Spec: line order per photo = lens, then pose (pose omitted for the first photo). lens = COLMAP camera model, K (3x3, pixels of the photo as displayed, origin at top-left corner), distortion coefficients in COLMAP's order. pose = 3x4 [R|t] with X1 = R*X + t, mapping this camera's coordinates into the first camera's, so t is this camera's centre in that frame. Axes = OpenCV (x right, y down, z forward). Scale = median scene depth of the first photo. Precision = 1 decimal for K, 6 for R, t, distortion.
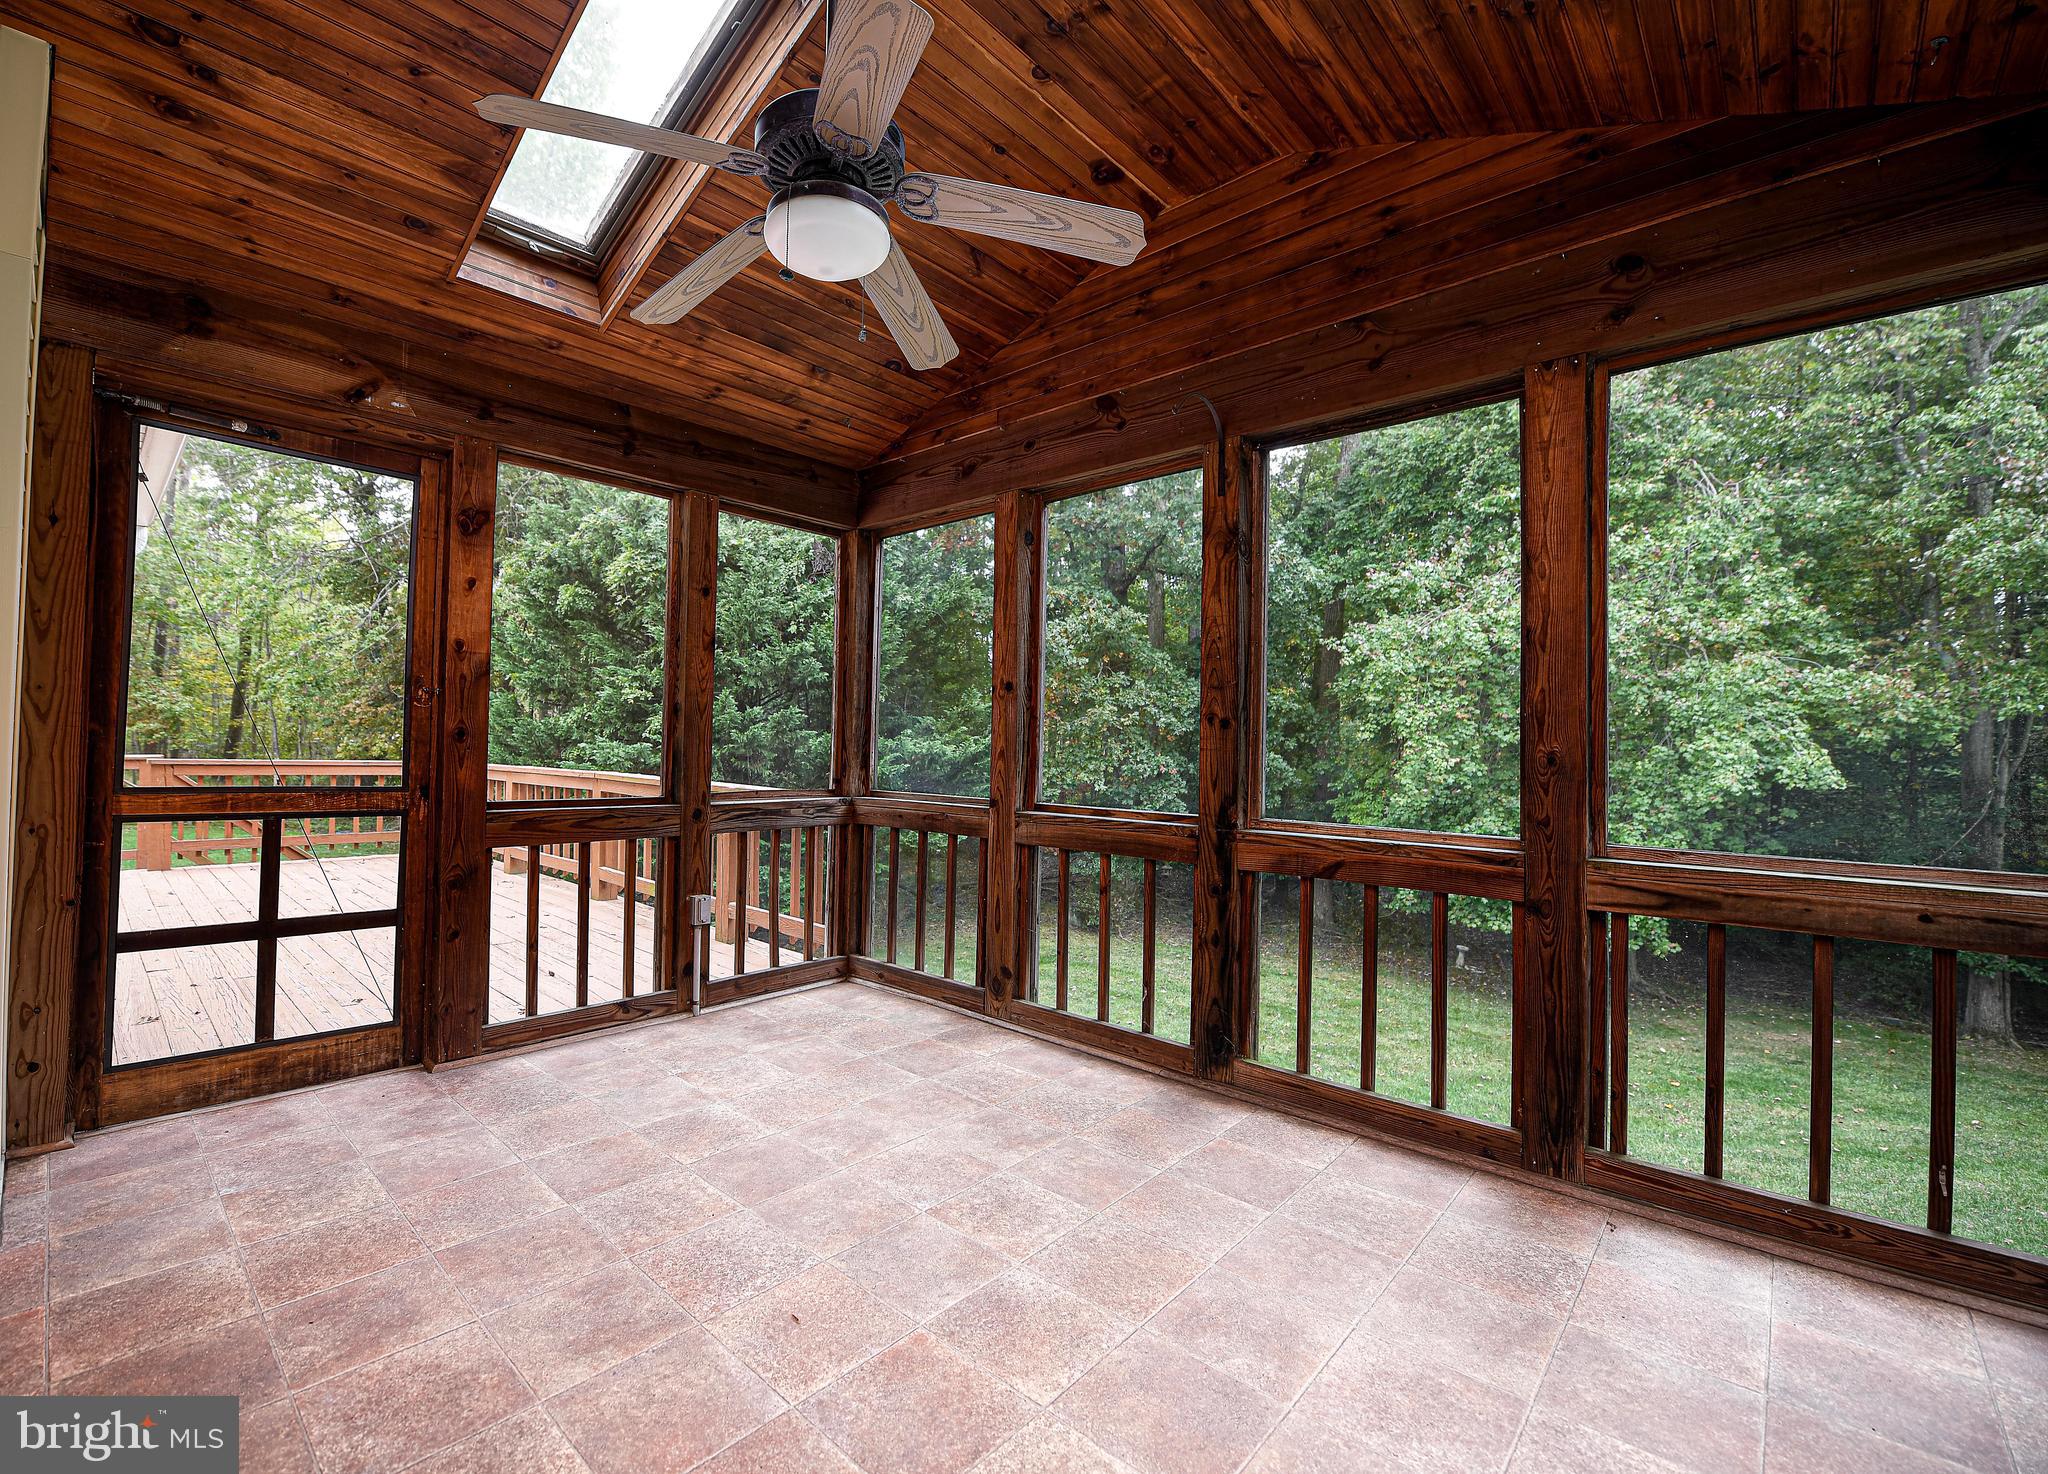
lens RADIAL K [[879.7, 0, 950.3], [0, 879.7, 731.7], [0, 0, 1]] dist [-0.011039, -0.004750]
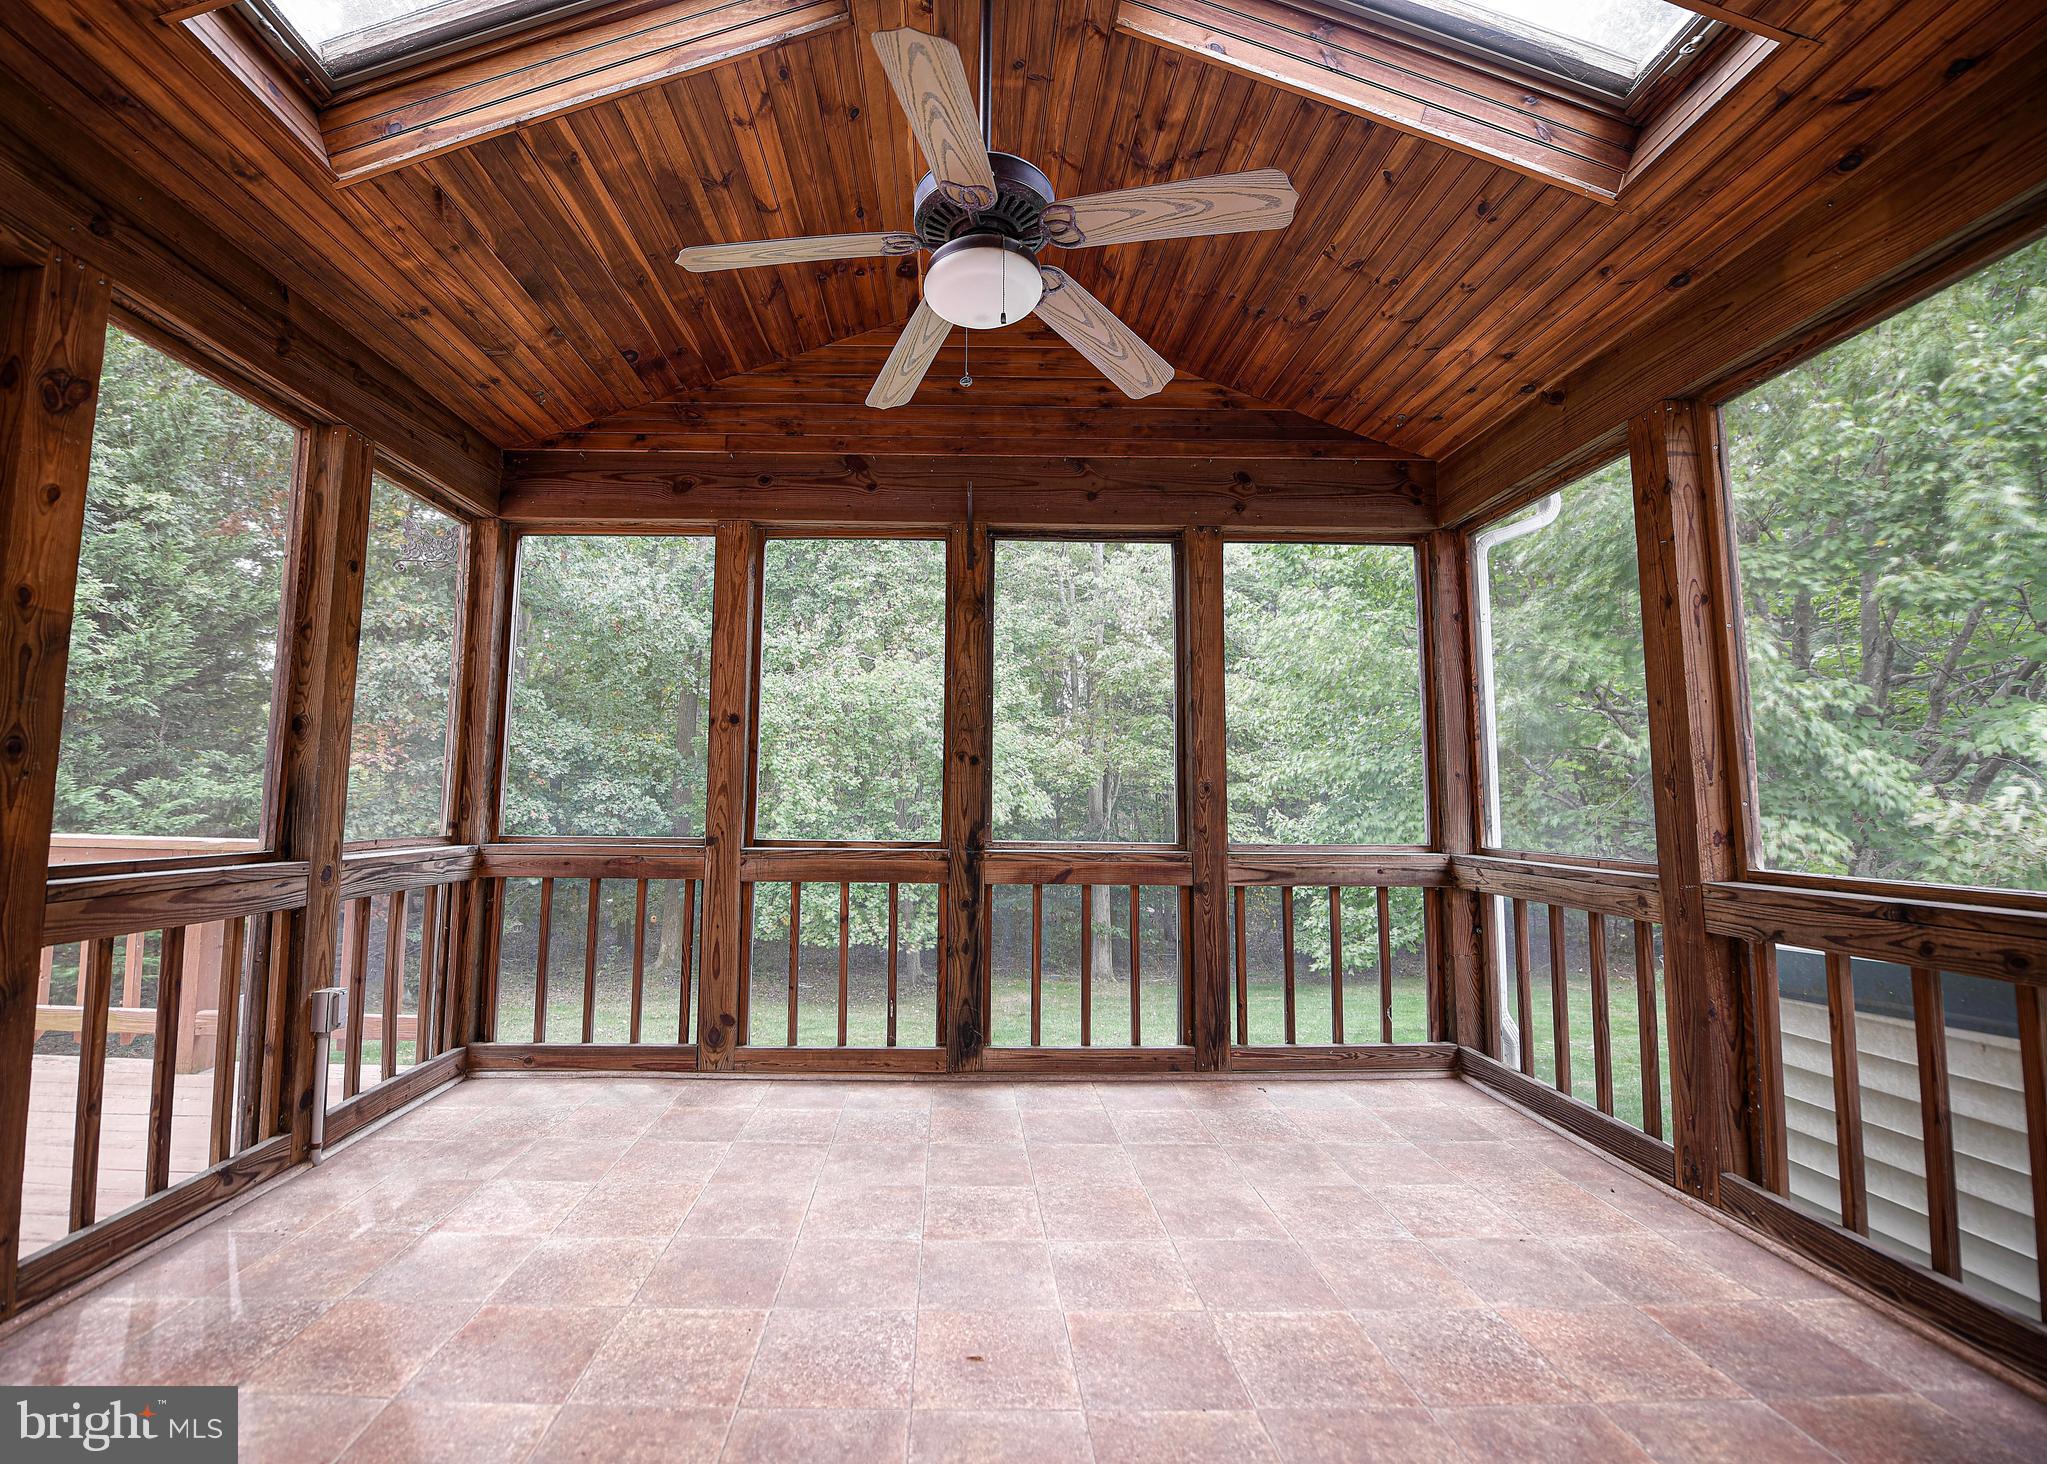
lens RADIAL K [[879.3, 0, 949.8], [0, 879.3, 726.7], [0, 0, 1]] dist [-0.011039, -0.004750]
pose [[0.714763, 0.049255, 0.697630, -0.471102], [-0.008199, 0.998038, -0.062065, 0.016598], [-0.699318, 0.038642, 0.713765, 0.156412]]
